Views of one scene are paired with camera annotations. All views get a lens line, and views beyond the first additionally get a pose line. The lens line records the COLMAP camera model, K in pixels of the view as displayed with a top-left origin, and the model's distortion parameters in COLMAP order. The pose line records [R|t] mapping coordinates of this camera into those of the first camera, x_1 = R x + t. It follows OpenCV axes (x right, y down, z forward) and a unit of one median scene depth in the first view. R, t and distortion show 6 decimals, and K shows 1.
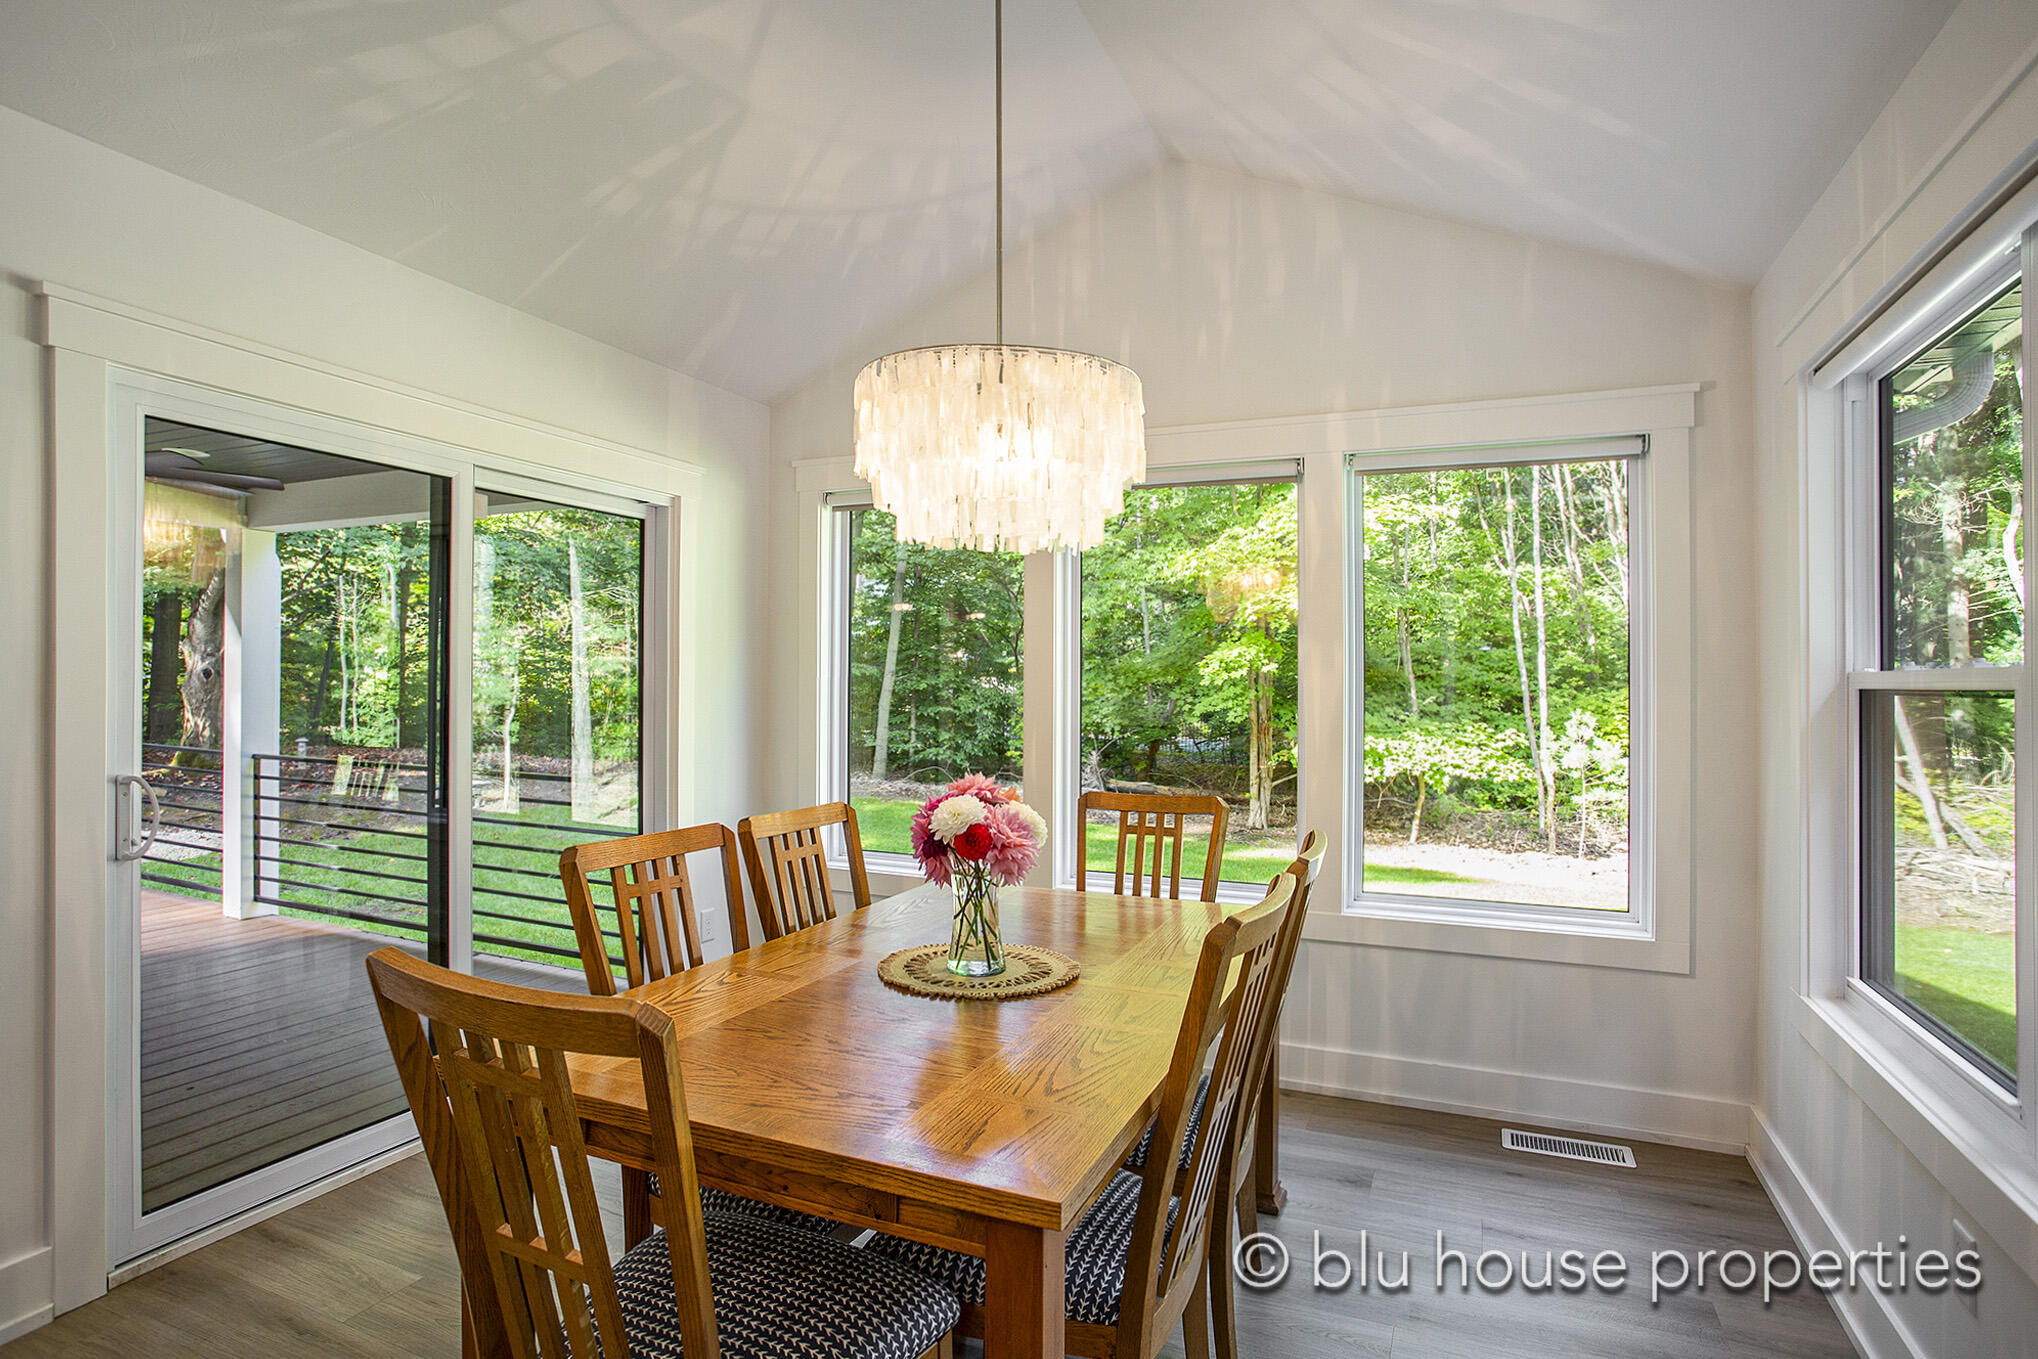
lens RADIAL K [[1008.8, 0, 1012.7], [0, 1008.8, 687.4], [0, 0, 1]] dist [-0.025078, 0.003394]
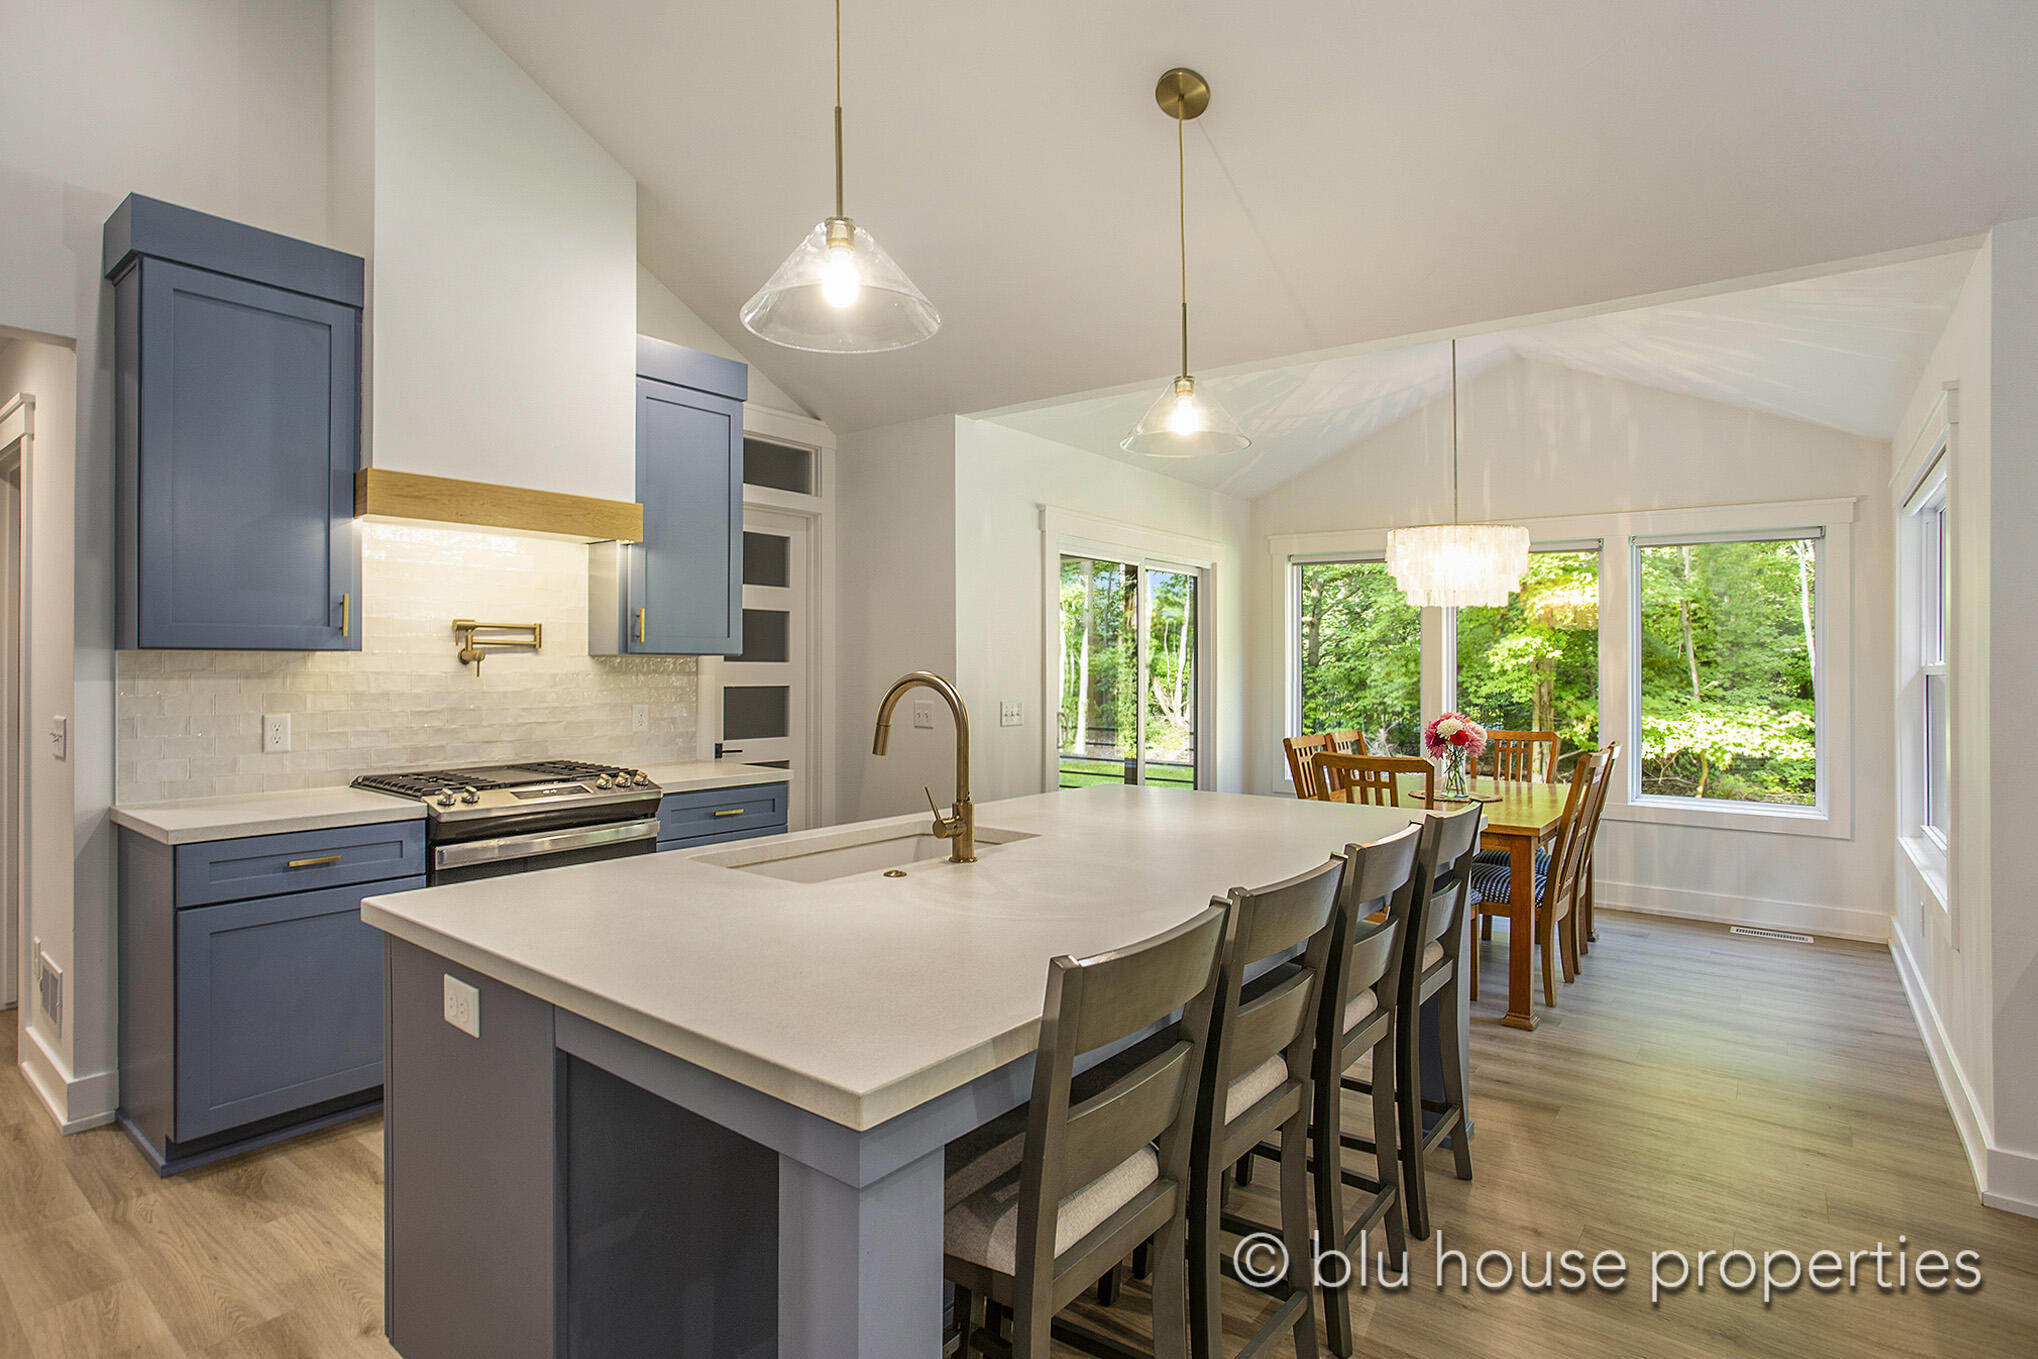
lens RADIAL K [[1008.8, 0, 1014.1], [0, 1008.8, 662.4], [0, 0, 1]] dist [-0.025078, 0.003394]
pose [[0.974156, 0.001448, -0.225872, -0.087953], [-0.003269, 0.999965, -0.007687, -0.000045], [0.225853, 0.008226, 0.974127, -0.255949]]
